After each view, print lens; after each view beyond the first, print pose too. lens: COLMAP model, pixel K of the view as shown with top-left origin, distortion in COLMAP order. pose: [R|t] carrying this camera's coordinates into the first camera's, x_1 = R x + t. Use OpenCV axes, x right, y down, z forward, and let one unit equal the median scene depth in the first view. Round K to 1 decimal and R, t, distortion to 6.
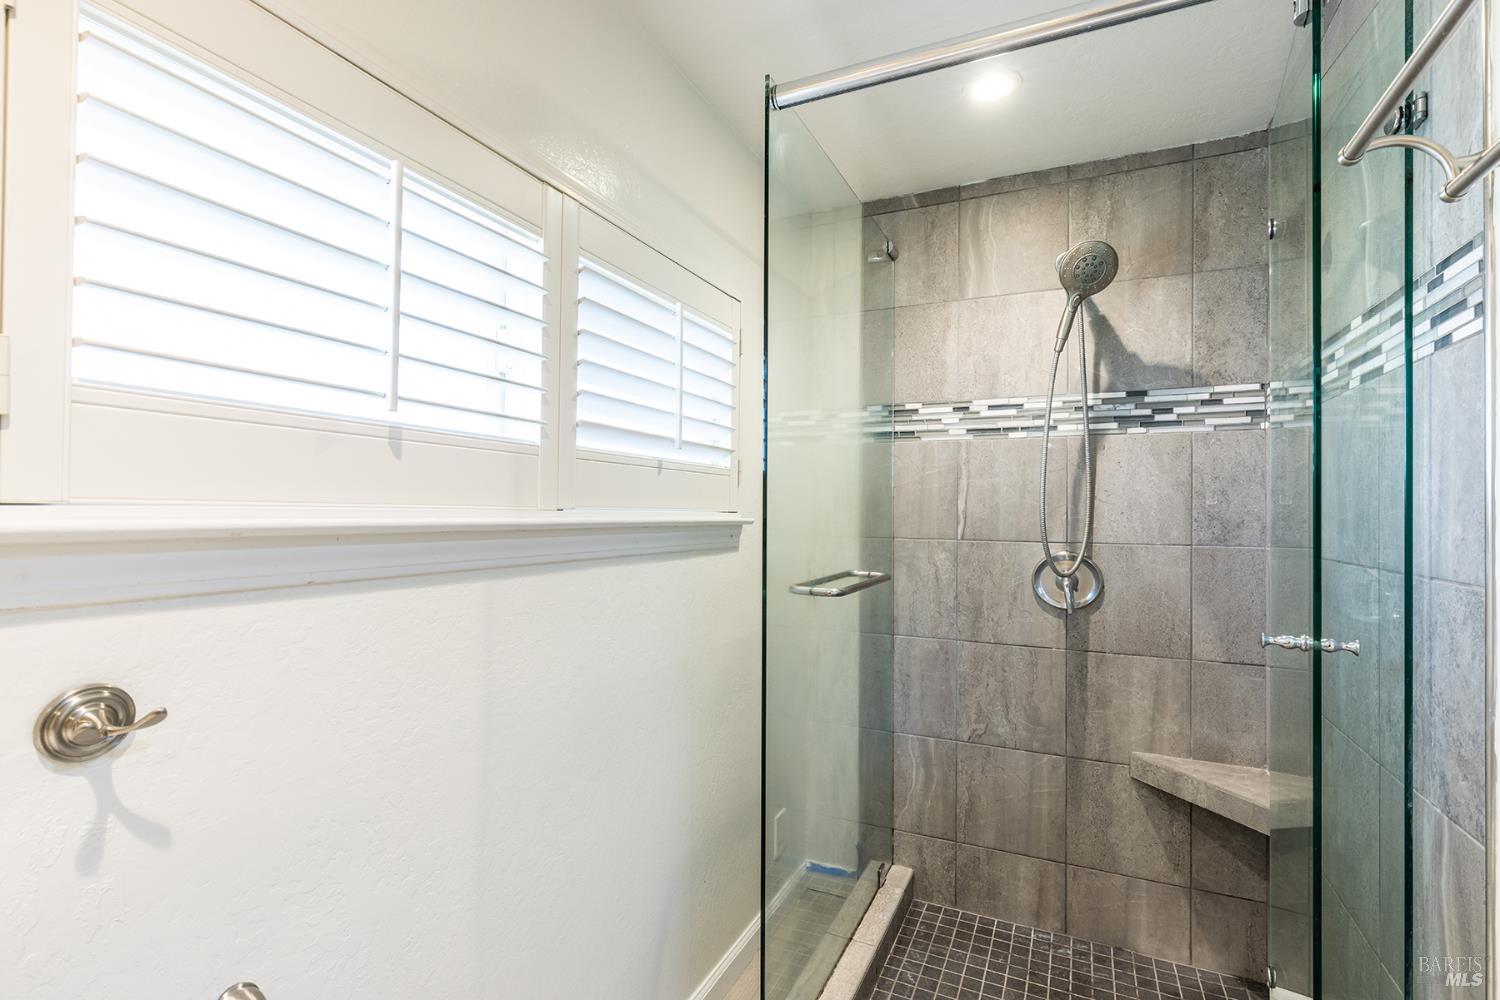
lens RADIAL K [[705.5, 0, 756.5], [0, 705.5, 505.2], [0, 0, 1]] dist [-0.002115, -0.000681]
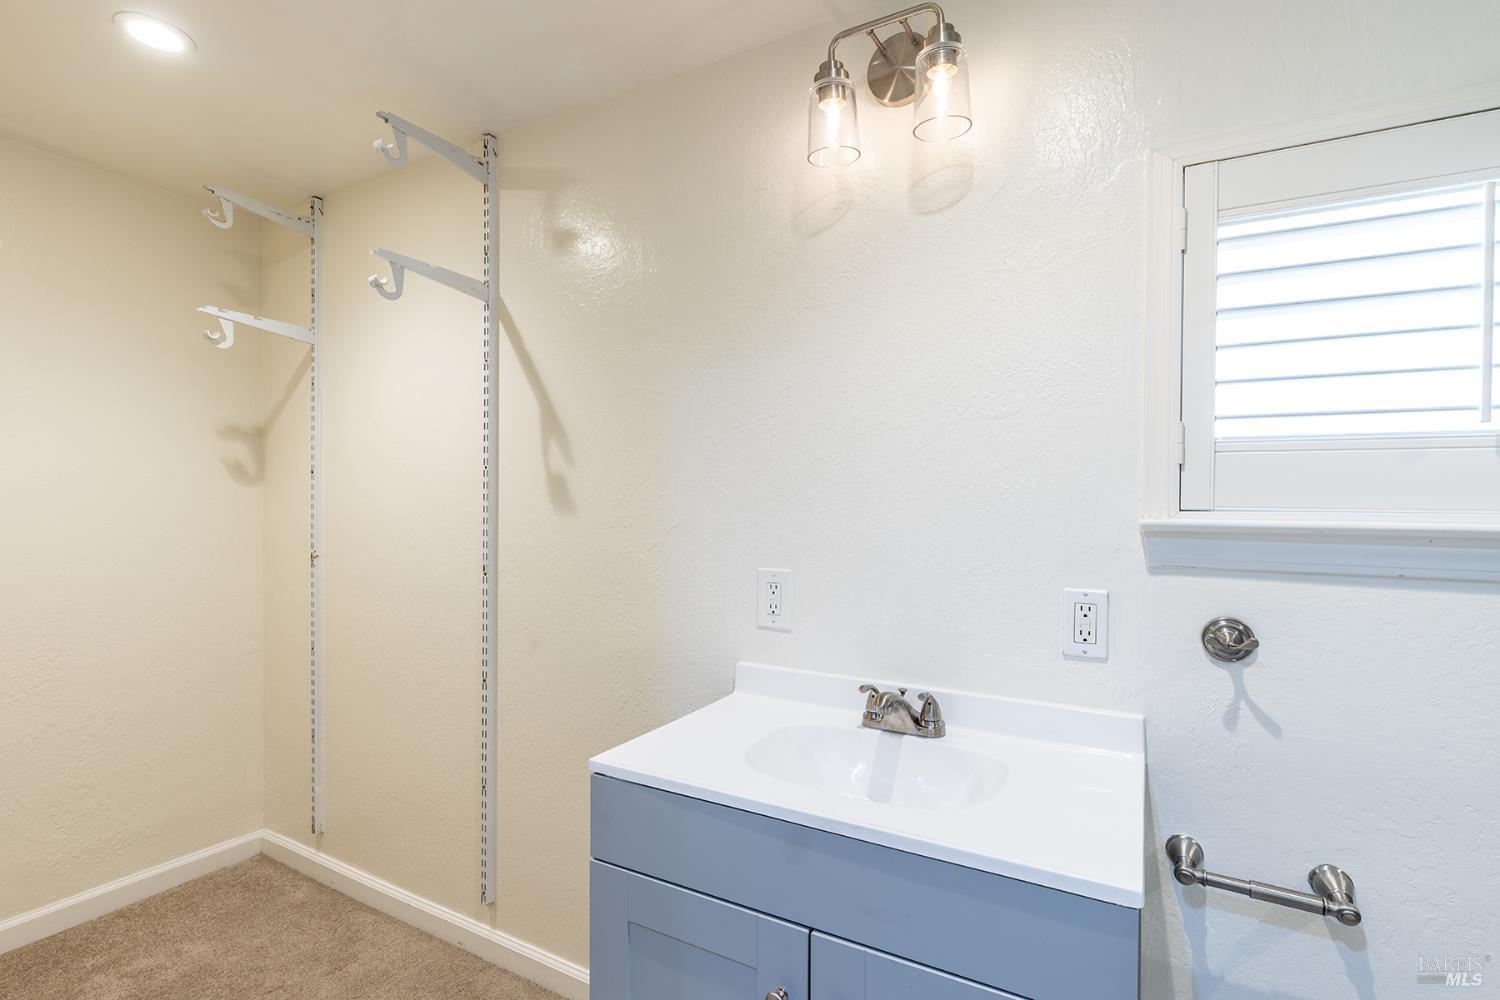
lens RADIAL K [[705.5, 0, 756.5], [0, 705.5, 505.2], [0, 0, 1]] dist [-0.002115, -0.000681]
pose [[-0.097922, 0.009420, -0.995149, 0.285998], [0.006515, 0.999940, 0.008825, -0.011965], [0.995173, -0.005620, -0.097978, 0.014922]]
